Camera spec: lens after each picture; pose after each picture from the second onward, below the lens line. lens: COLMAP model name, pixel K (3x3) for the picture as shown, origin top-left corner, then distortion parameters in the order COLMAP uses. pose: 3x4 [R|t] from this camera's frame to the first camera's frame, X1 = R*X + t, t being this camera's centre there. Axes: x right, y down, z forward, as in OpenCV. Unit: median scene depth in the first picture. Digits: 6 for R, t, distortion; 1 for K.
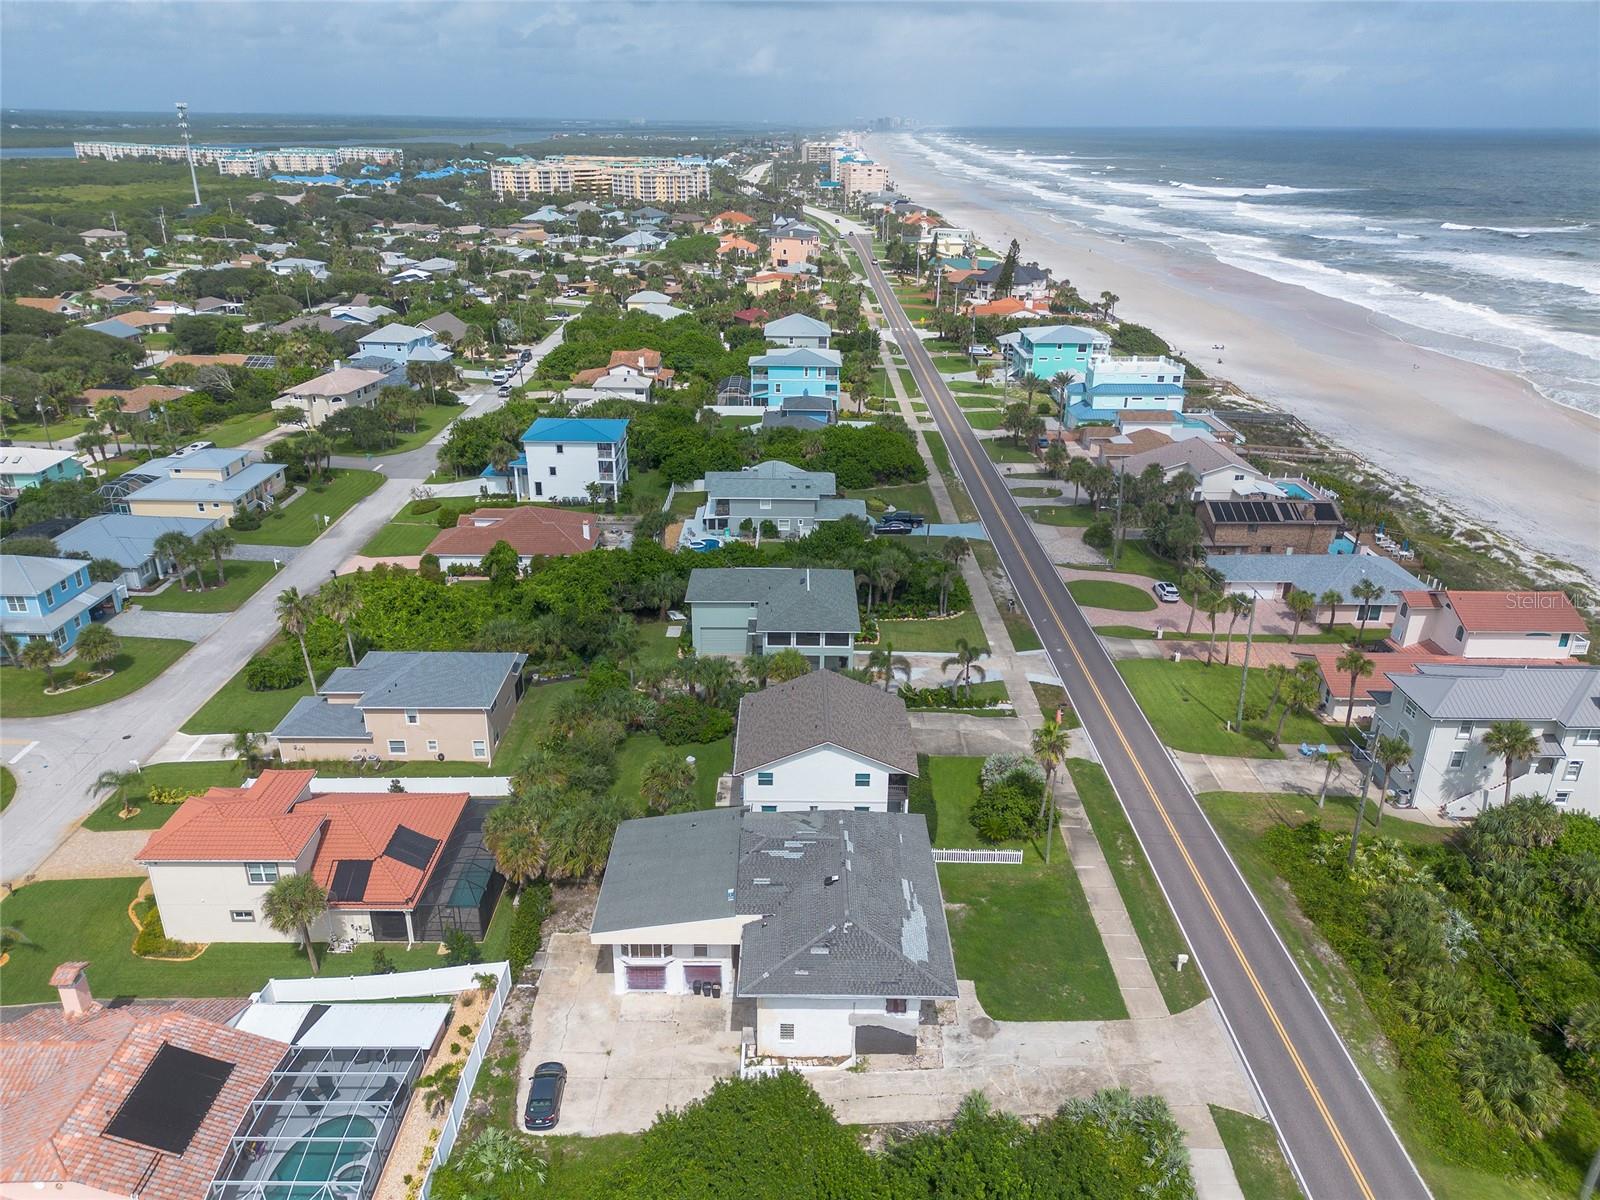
lens RADIAL K [[1125.5, 0, 792.6], [0, 1125.5, 602.9], [0, 0, 1]] dist [0.113347, -0.145563]
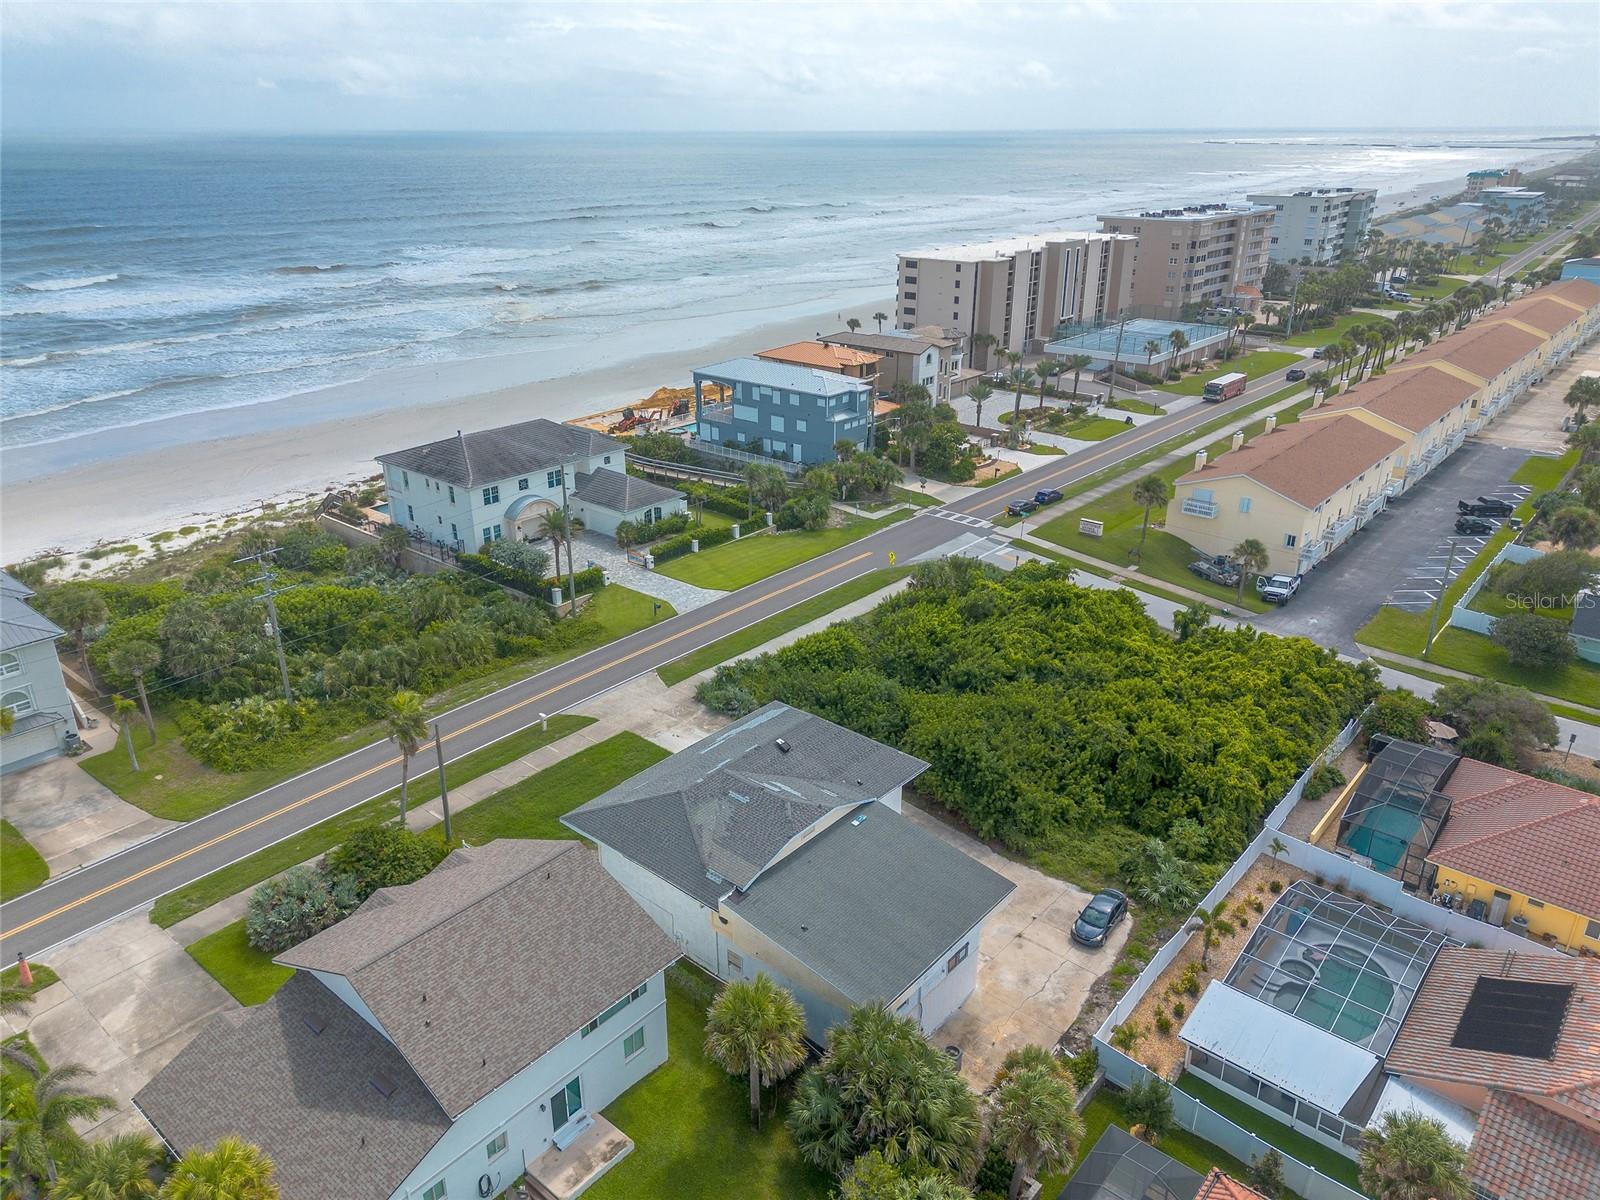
lens RADIAL K [[1128.6, 0, 800.0], [0, 1128.6, 600.0], [0, 0, 1]] dist [0.086234, -0.084958]
pose [[-0.766092, -0.253240, 0.590739, -0.369854], [0.246906, 0.732630, 0.634264, -0.321060], [-0.593413, 0.631762, -0.498736, 1.028416]]
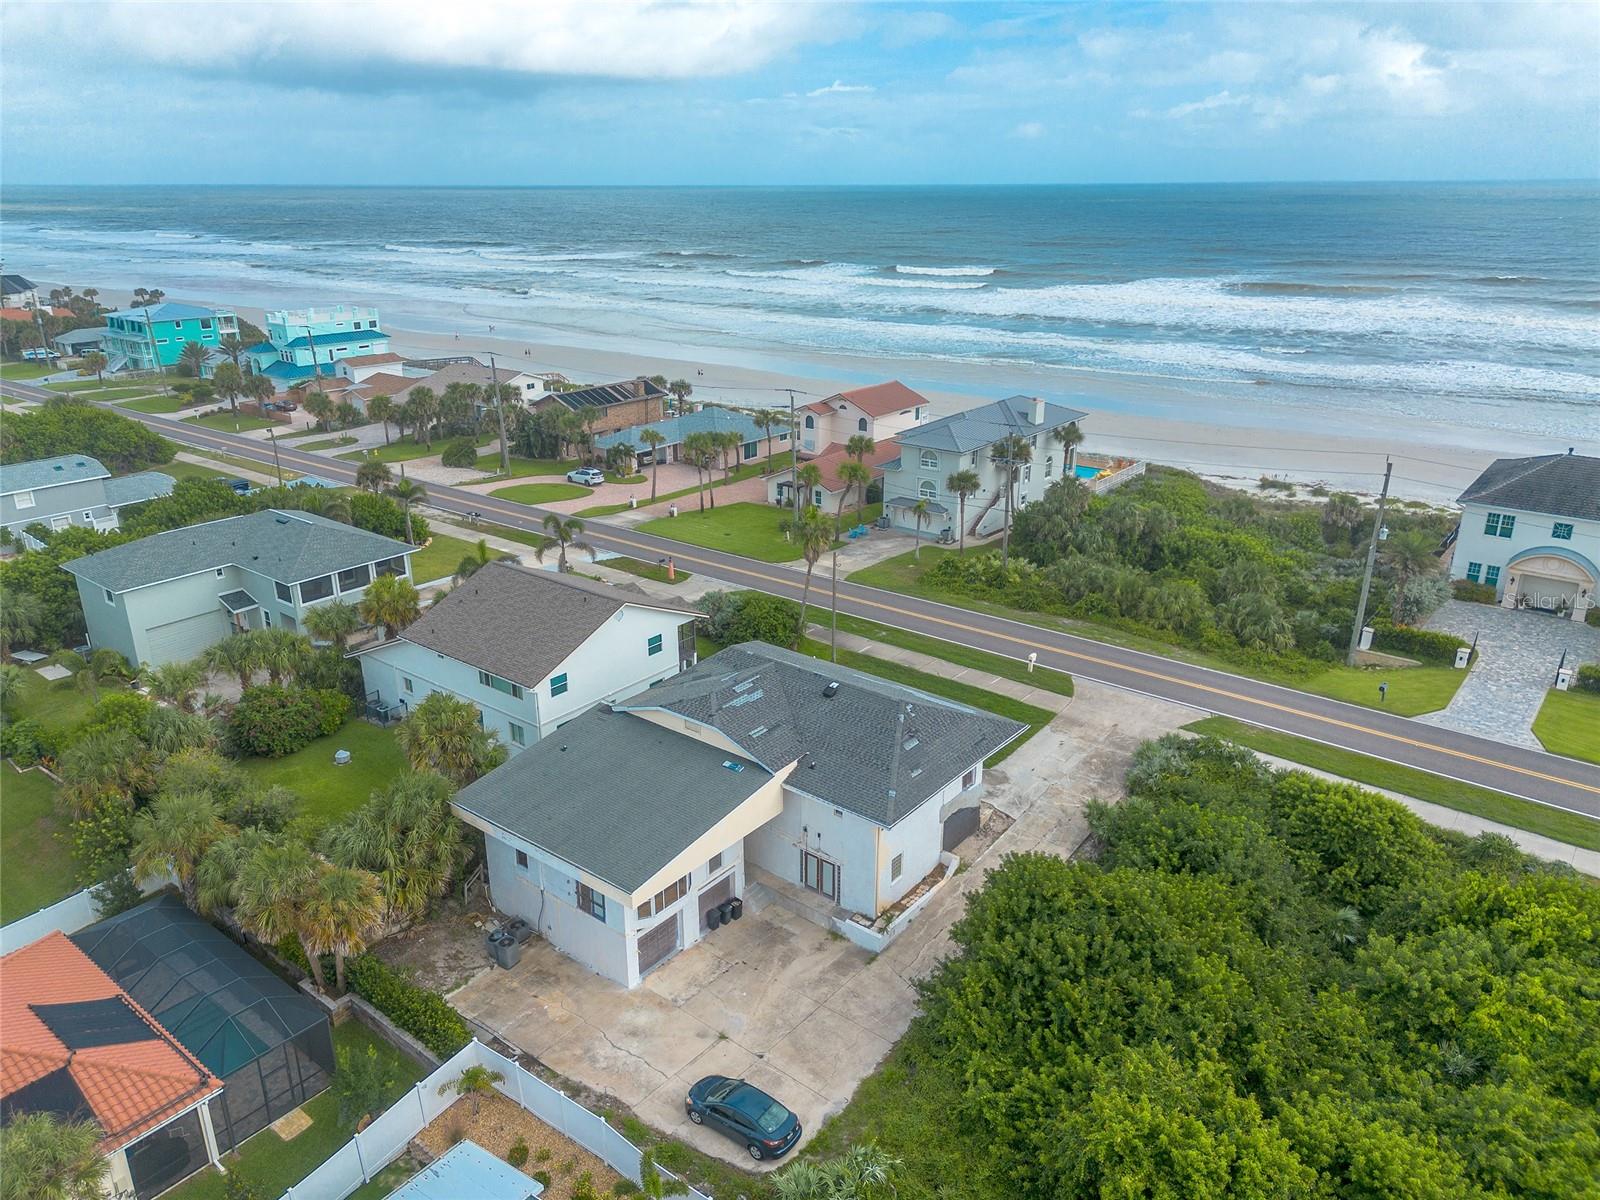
lens RADIAL K [[1132.6, 0, 796.9], [0, 1132.6, 595.7], [0, 0, 1]] dist [0.109252, -0.129646]
pose [[0.621124, -0.275586, 0.733660, -0.410447], [0.313834, 0.945262, 0.089374, 0.076039], [-0.718131, 0.174735, 0.673614, 0.347033]]
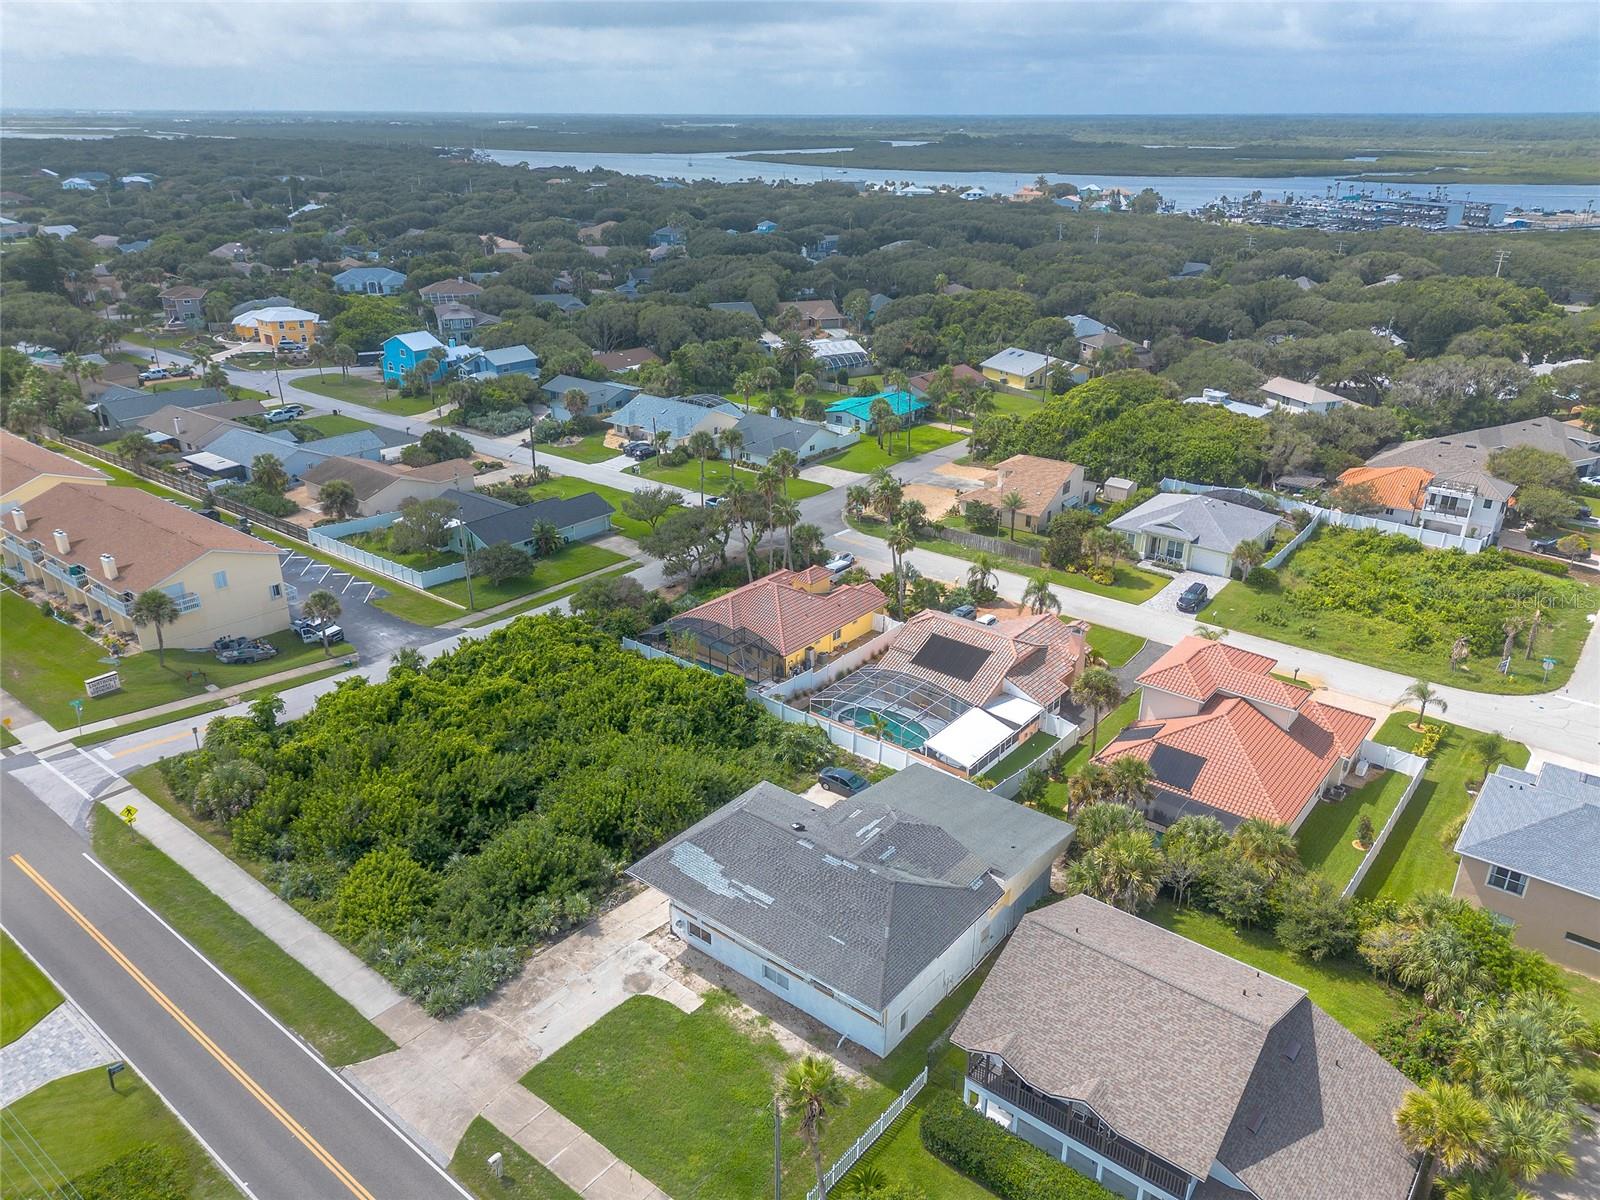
lens RADIAL K [[1128.6, 0, 800.0], [0, 1128.6, 600.0], [0, 0, 1]] dist [0.086234, -0.084958]
pose [[-0.622165, 0.298896, -0.723583, 0.493186], [-0.313944, 0.751429, 0.580340, -0.334227], [0.717182, 0.588231, -0.373676, 0.926681]]
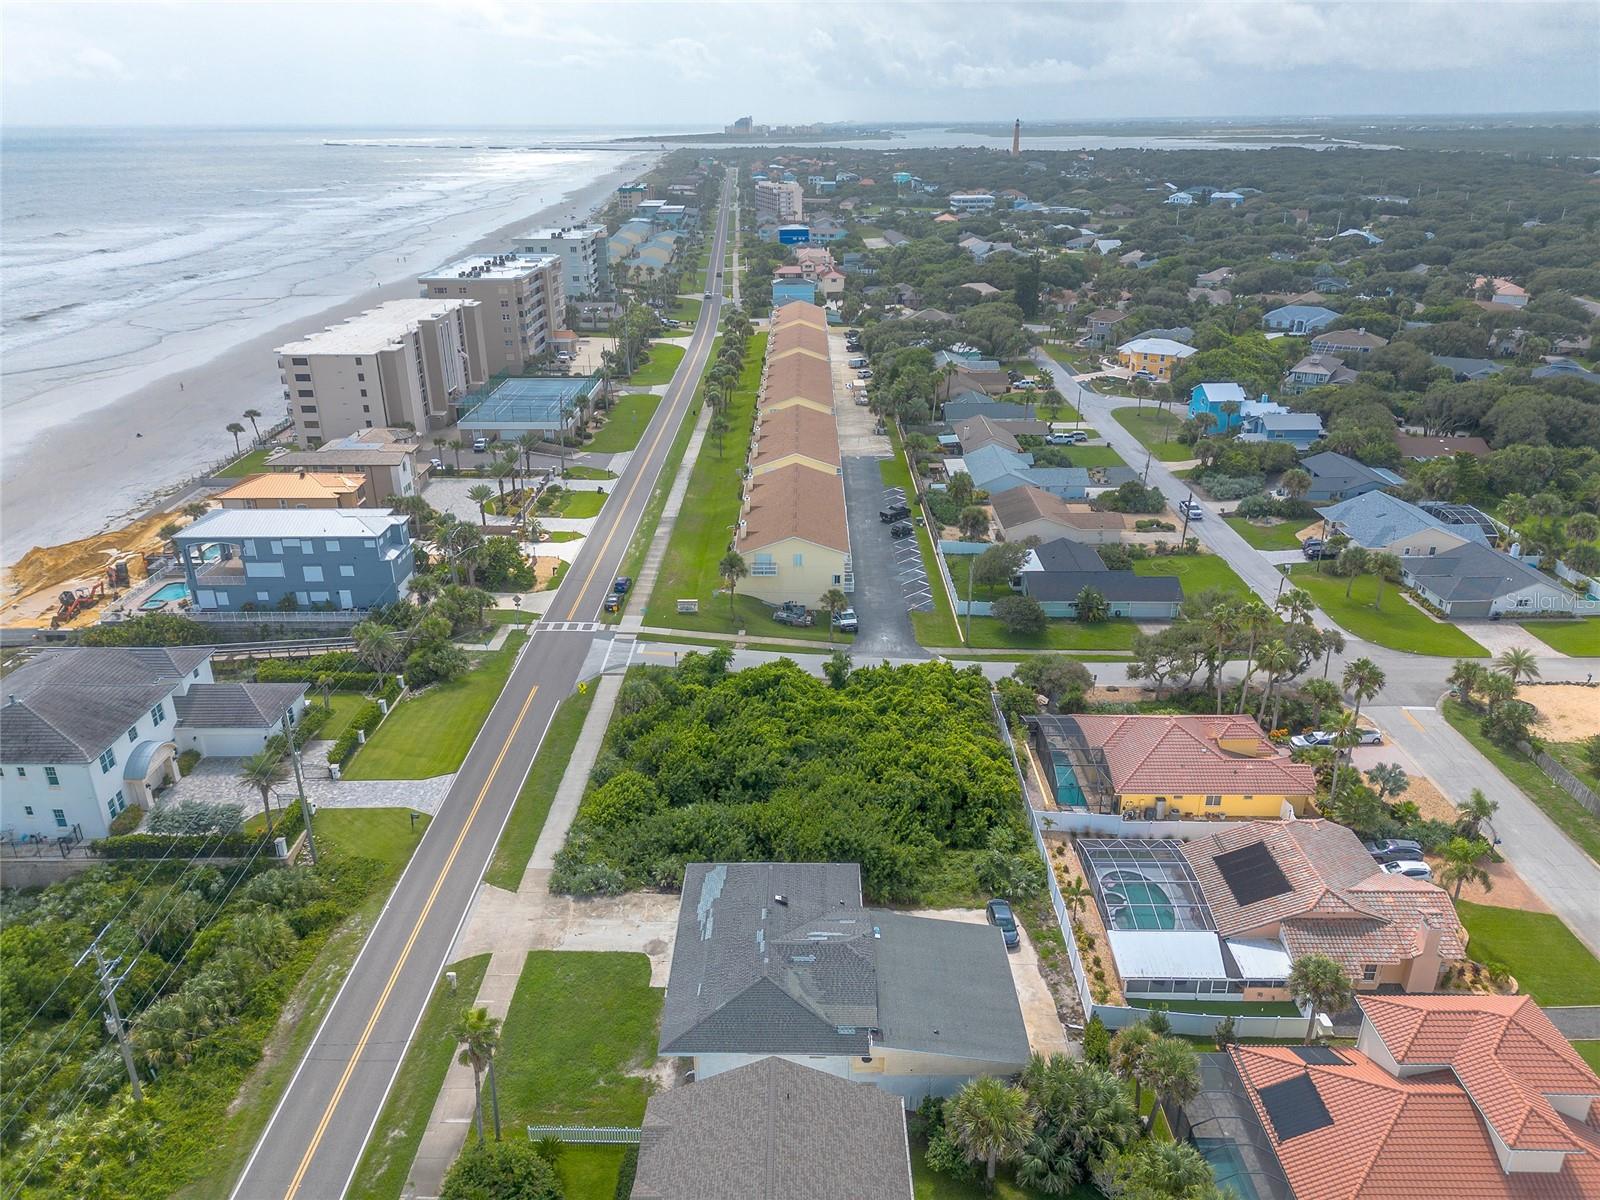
lens RADIAL K [[1128.6, 0, 800.0], [0, 1128.6, 600.0], [0, 0, 1]] dist [0.086234, -0.084958]
pose [[-0.999998, -0.001969, -0.000115, 0.013160], [-0.001451, 0.694630, 0.719365, -0.541775], [-0.001337, 0.719364, -0.694632, 1.149675]]
